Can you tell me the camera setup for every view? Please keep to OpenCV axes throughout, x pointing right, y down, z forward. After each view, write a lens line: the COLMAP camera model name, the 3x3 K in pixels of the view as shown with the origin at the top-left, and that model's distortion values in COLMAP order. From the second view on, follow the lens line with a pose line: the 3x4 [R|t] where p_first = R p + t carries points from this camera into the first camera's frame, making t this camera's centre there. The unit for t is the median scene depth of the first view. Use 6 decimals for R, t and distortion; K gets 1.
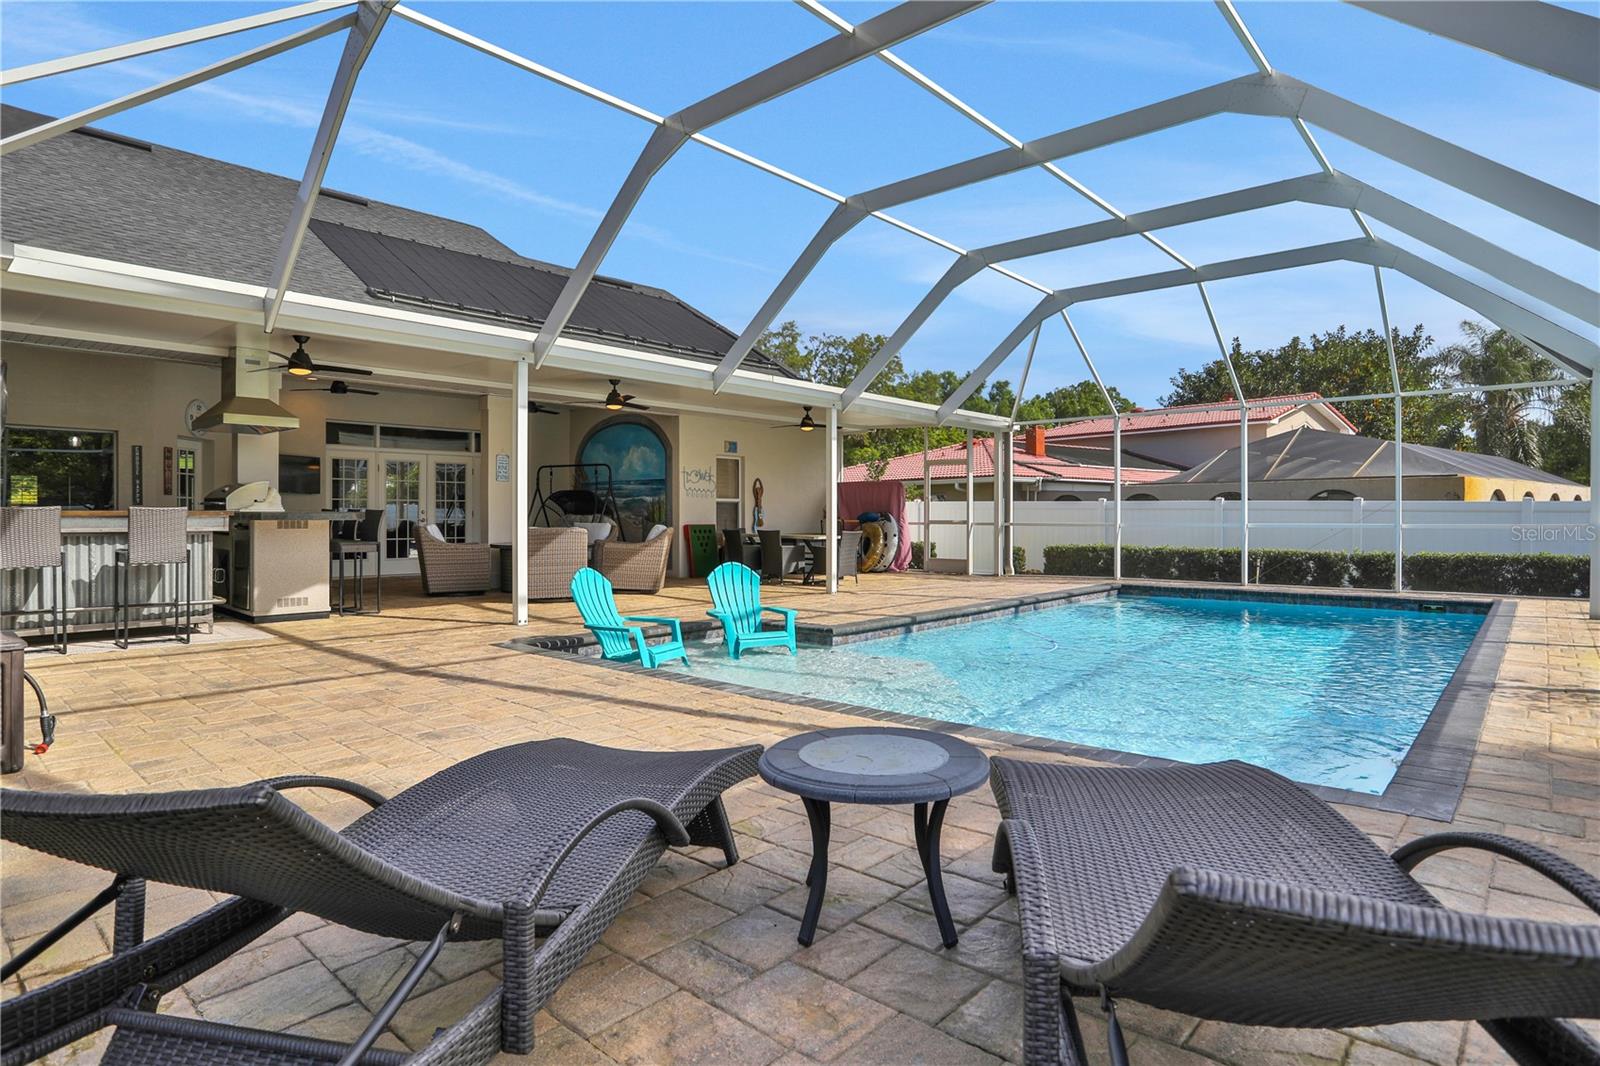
lens RADIAL K [[854.9, 0, 836.3], [0, 854.9, 524.8], [0, 0, 1]] dist [-0.017201, 0.000022]
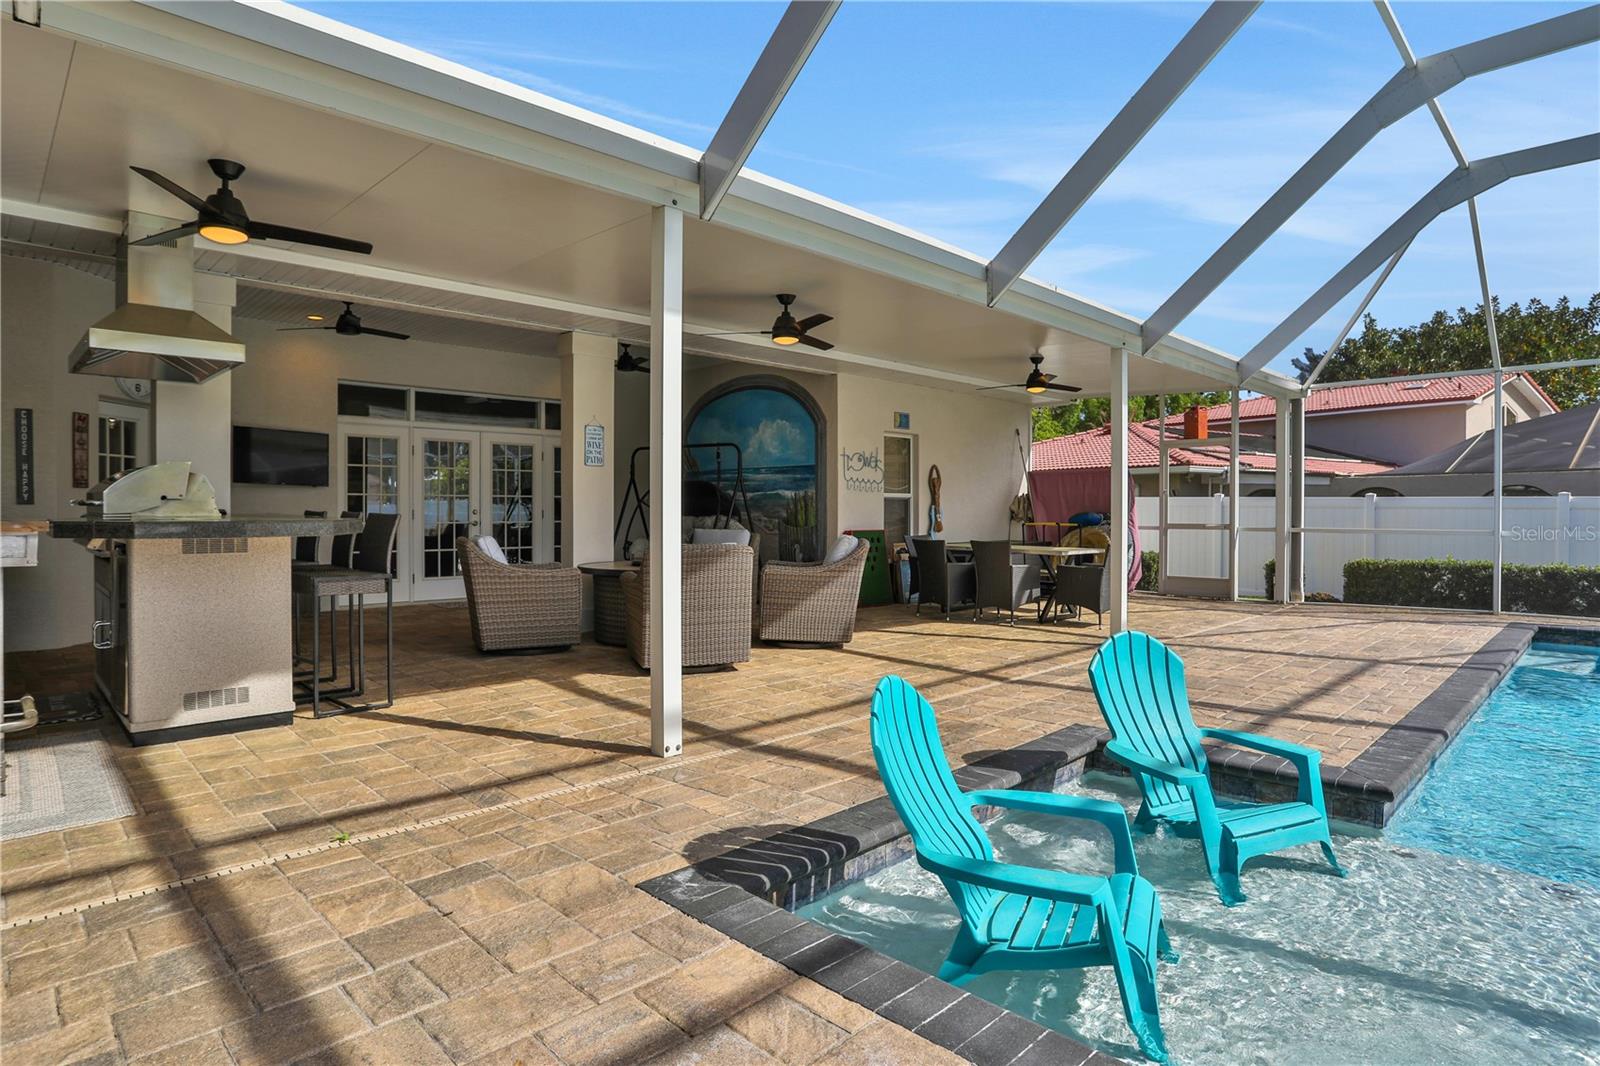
lens RADIAL K [[789.2, 0, 817.0], [0, 789.2, 519.2], [0, 0, 1]] dist [-0.013352, 0.000587]
pose [[0.999011, 0.001354, -0.044453, -0.169584], [-0.001261, 0.999997, 0.002114, -0.011038], [0.044456, -0.002056, 0.999009, 0.355205]]
